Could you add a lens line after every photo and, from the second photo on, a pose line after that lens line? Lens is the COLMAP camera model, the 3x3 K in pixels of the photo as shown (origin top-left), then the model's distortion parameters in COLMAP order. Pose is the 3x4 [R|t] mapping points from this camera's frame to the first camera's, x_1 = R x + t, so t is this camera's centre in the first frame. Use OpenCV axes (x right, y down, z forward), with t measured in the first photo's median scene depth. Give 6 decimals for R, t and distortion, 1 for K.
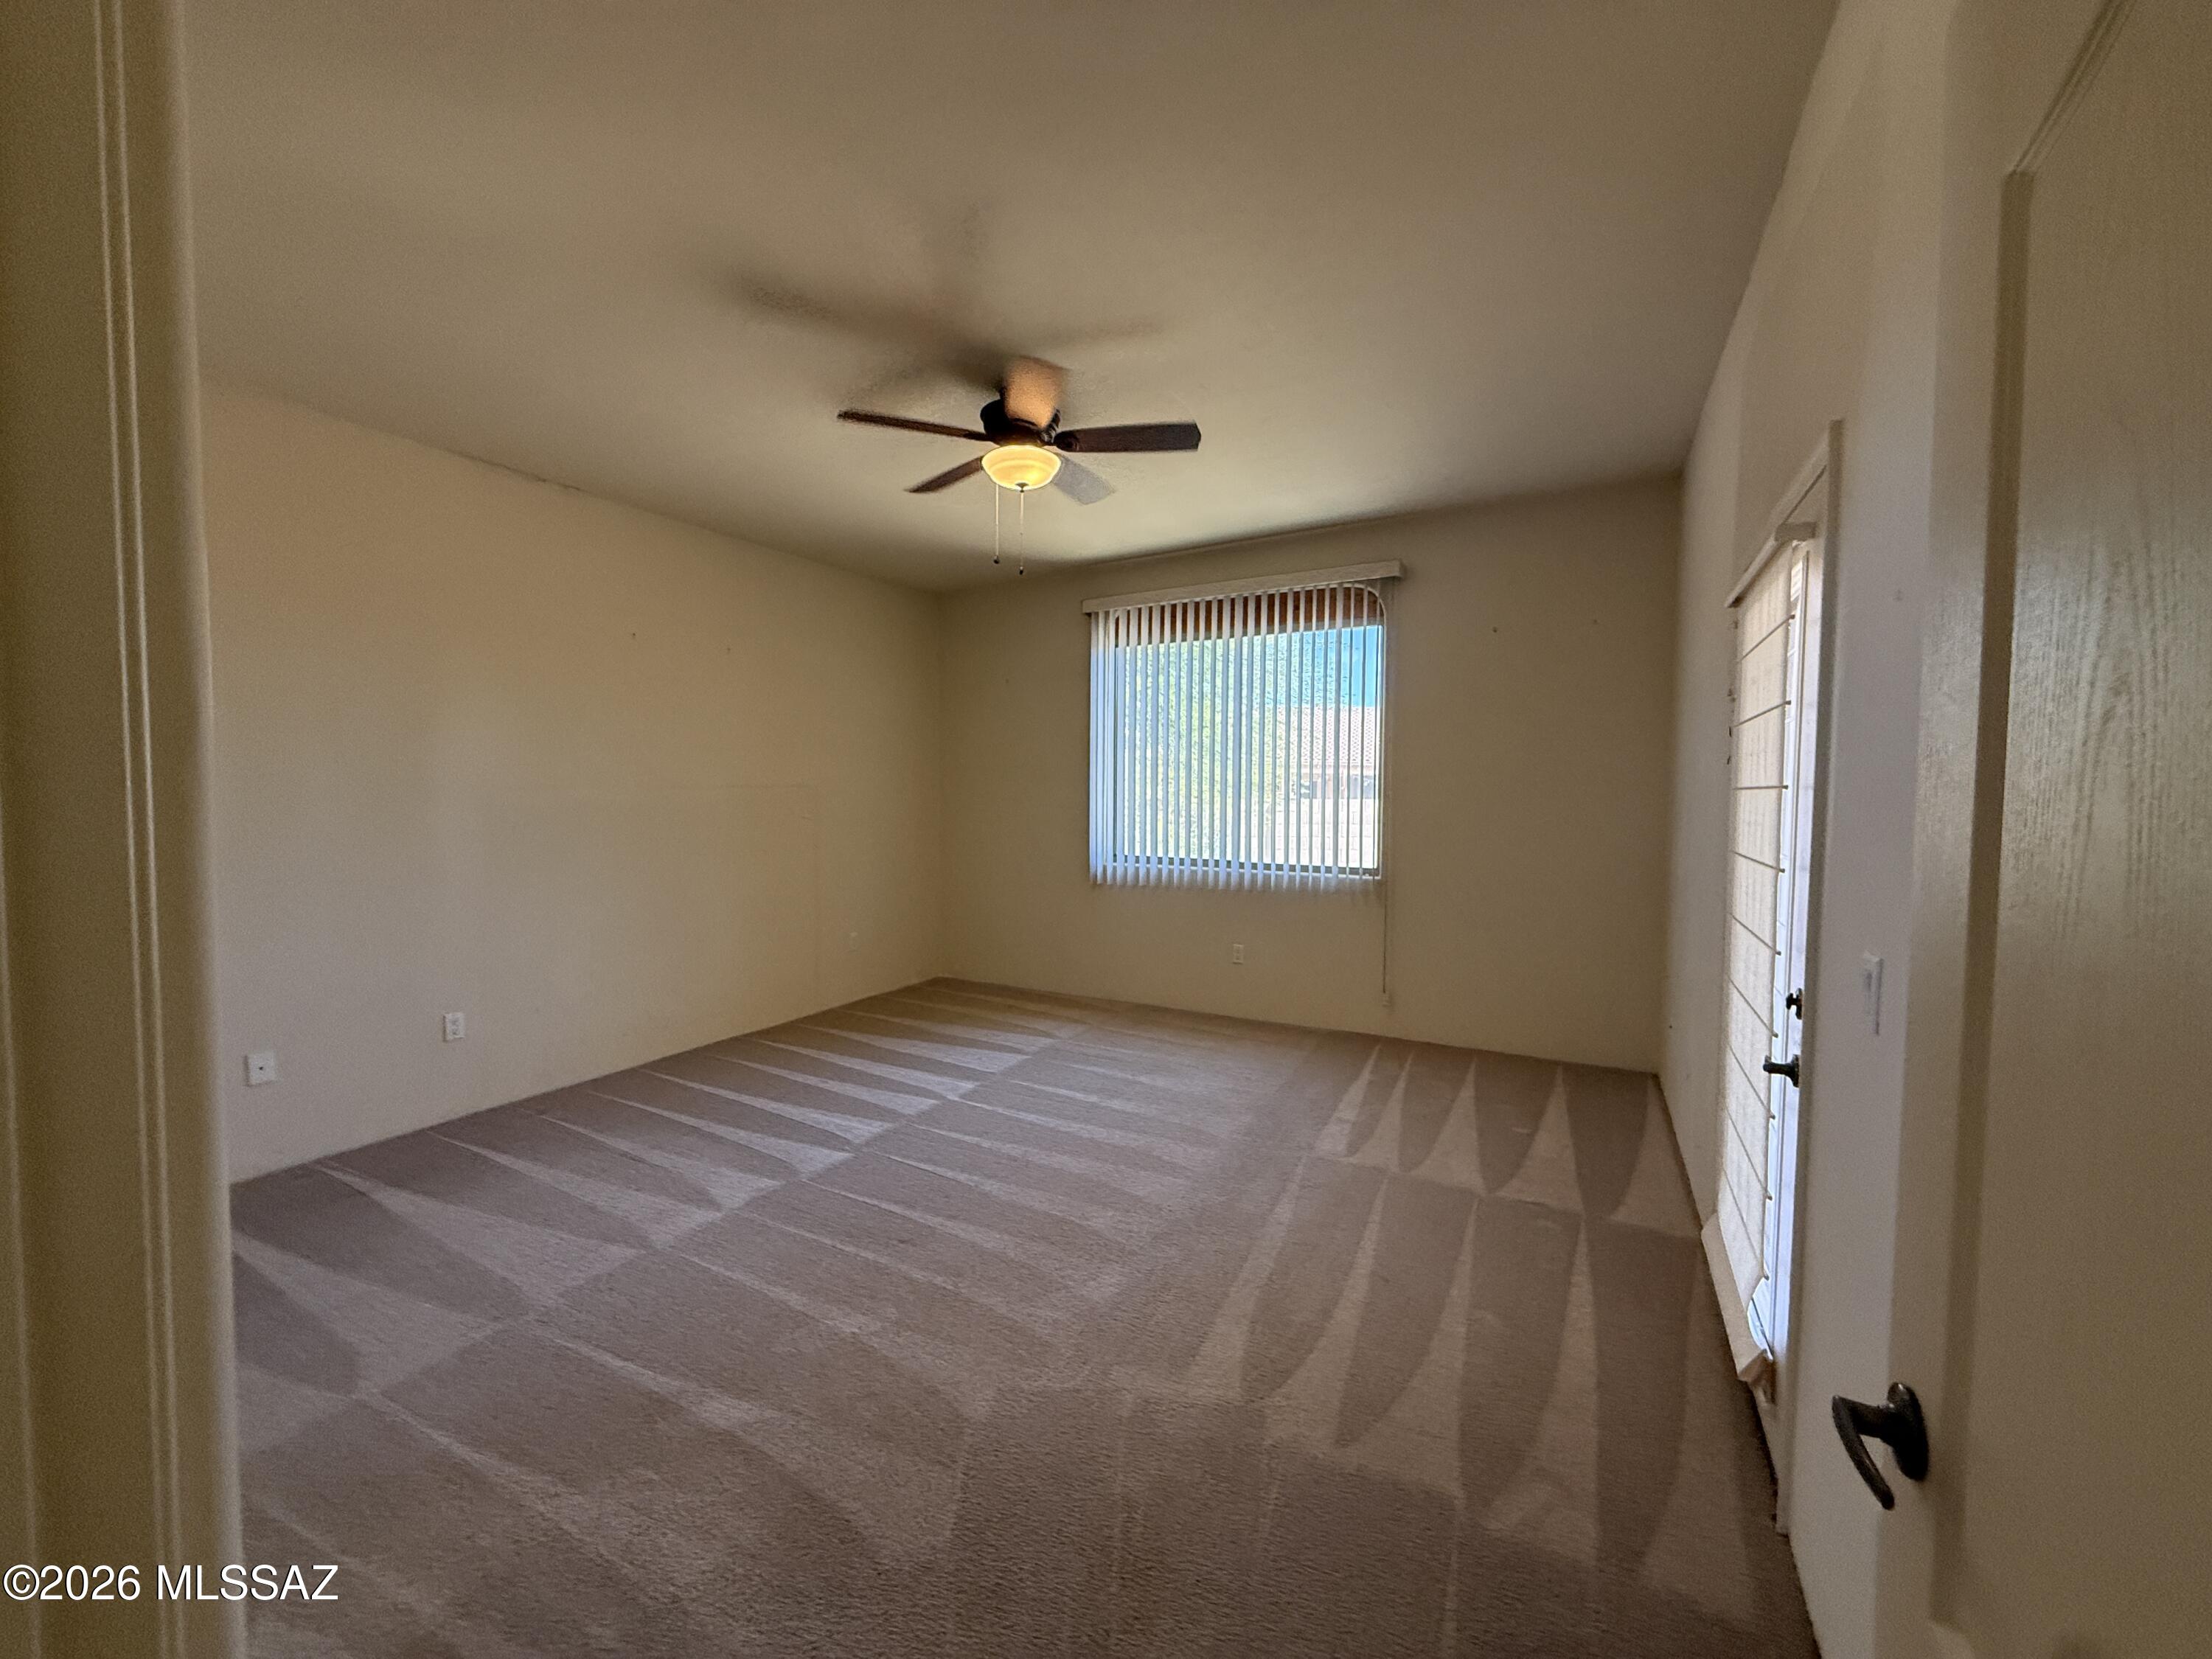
lens RADIAL K [[879.8, 0, 1102.4], [0, 879.8, 827.2], [0, 0, 1]] dist [0.000657, -0.000530]
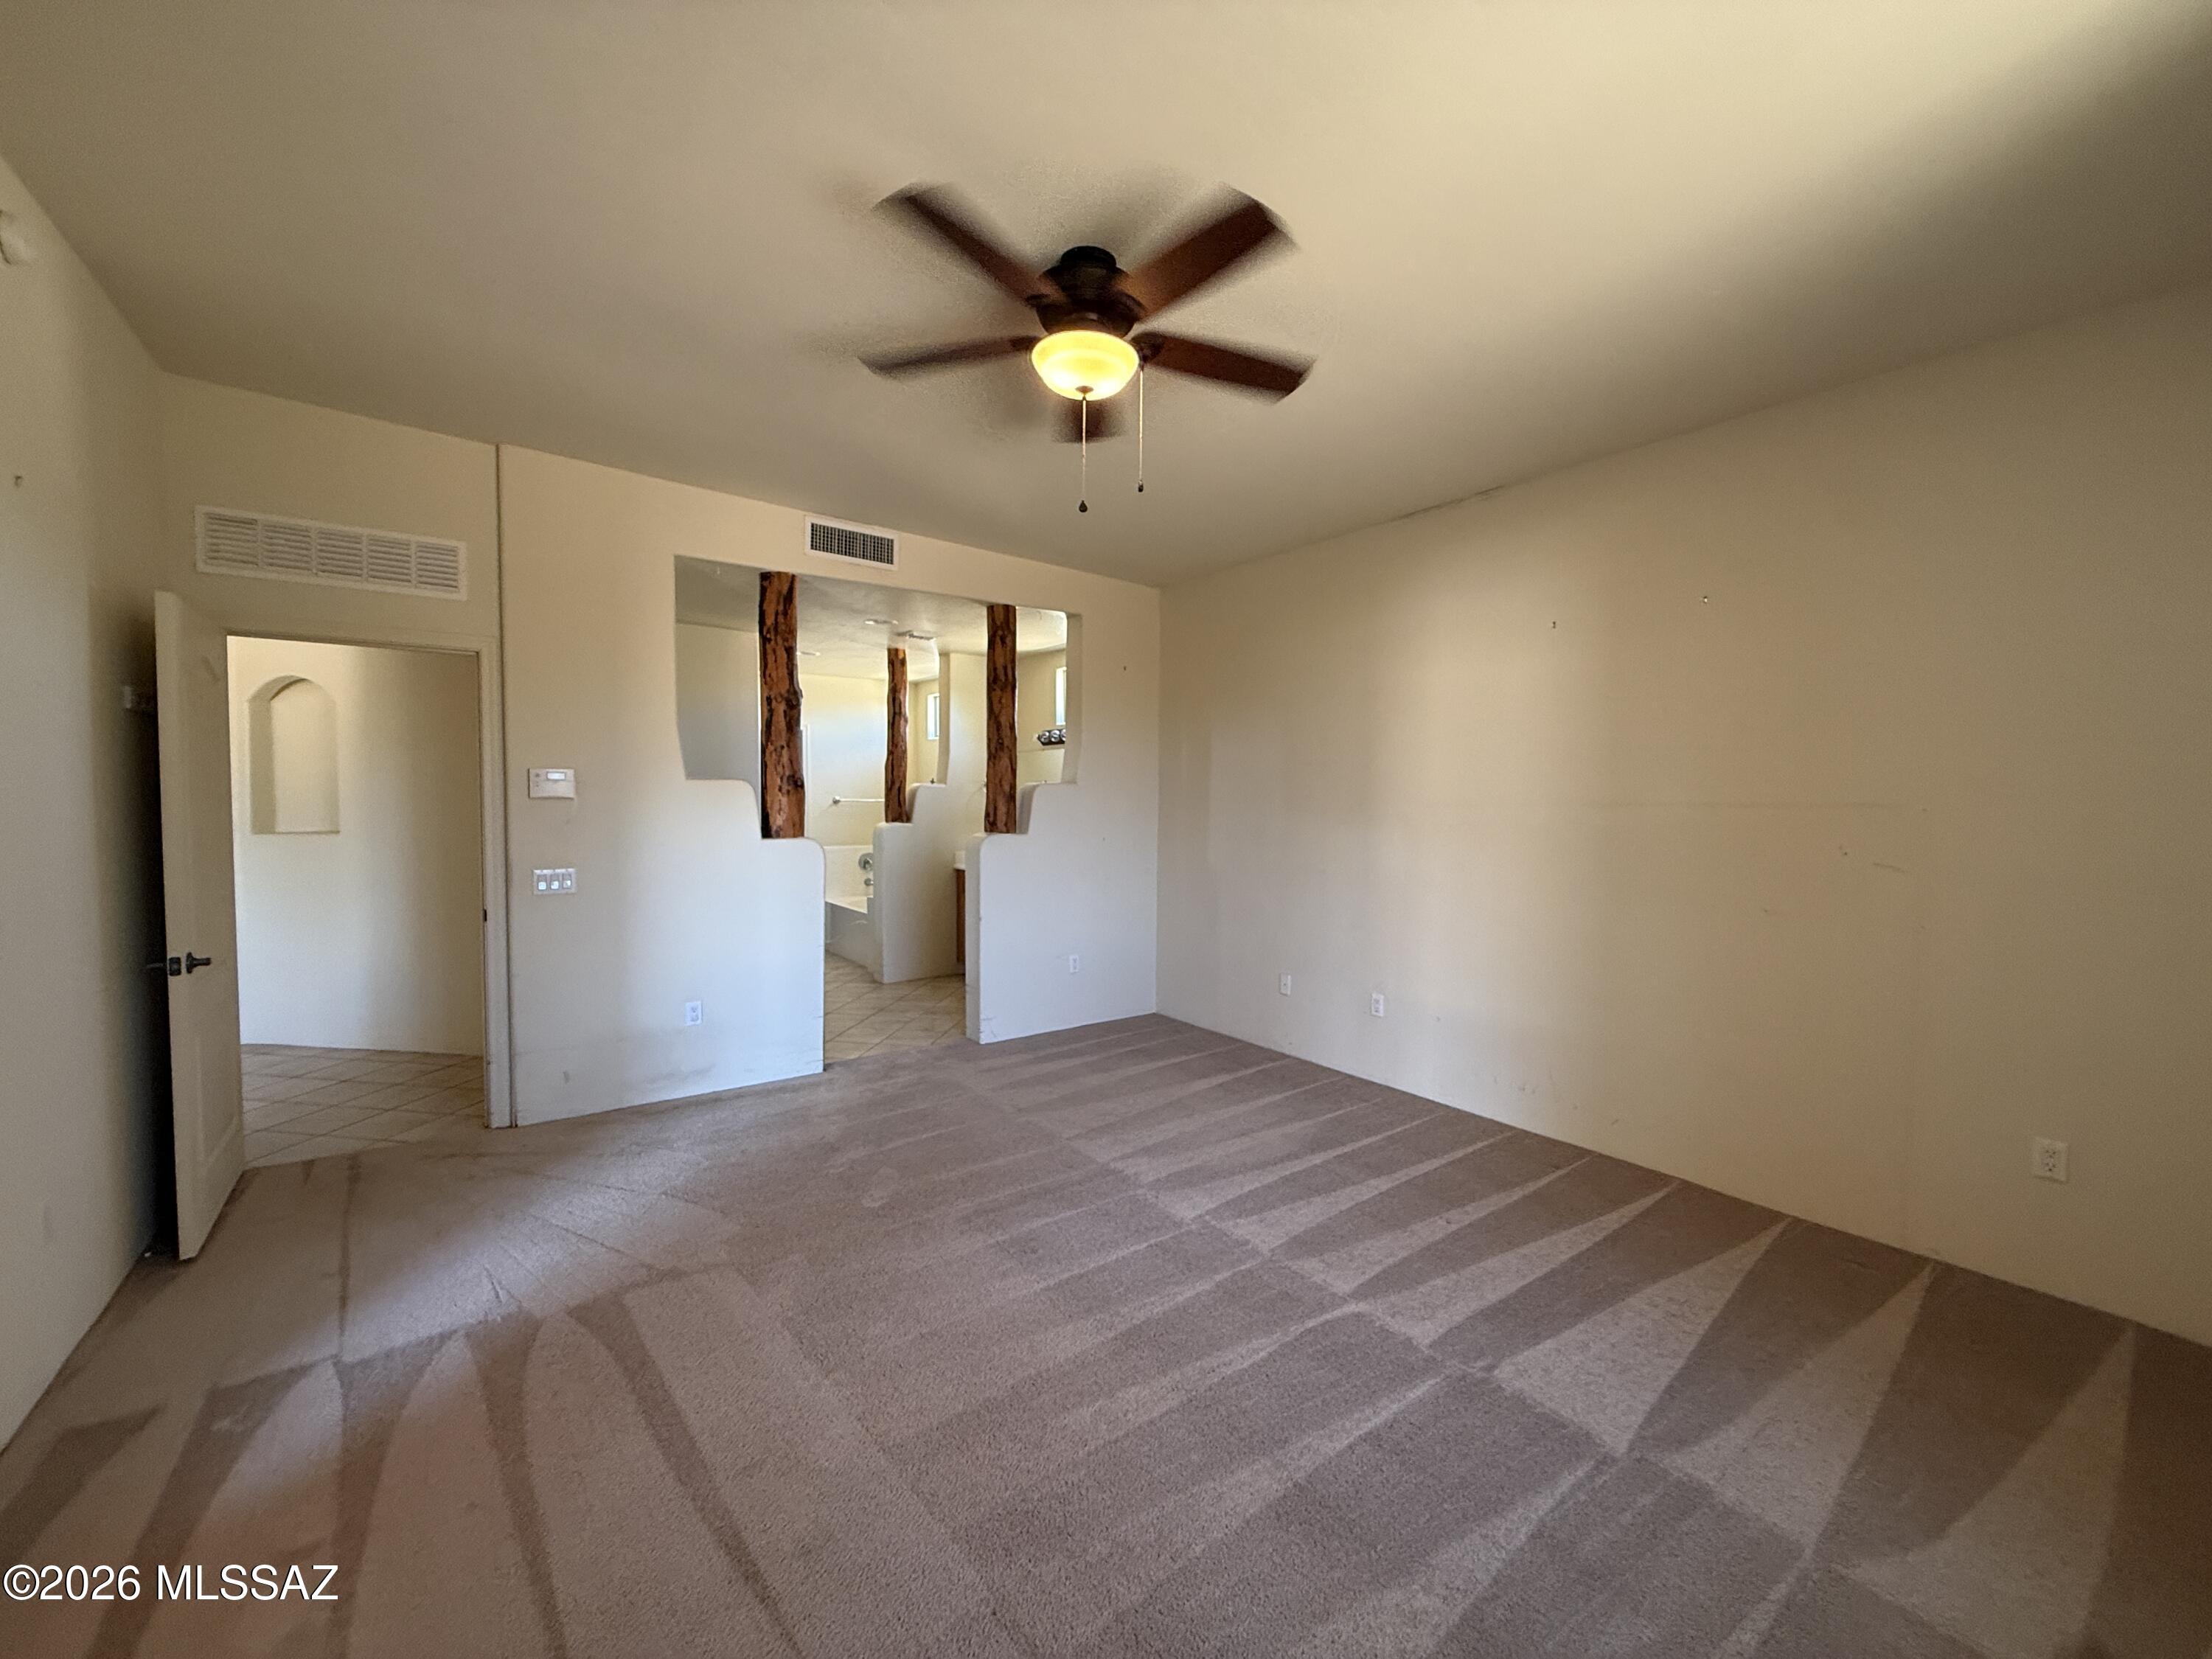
lens RADIAL K [[879.8, 0, 1102.4], [0, 879.8, 827.2], [0, 0, 1]] dist [0.000657, -0.000530]
pose [[-0.429116, 0.028511, -0.902799, 0.445138], [-0.047700, 0.997392, 0.054171, -0.053336], [0.901989, 0.066309, -0.426637, 1.048989]]
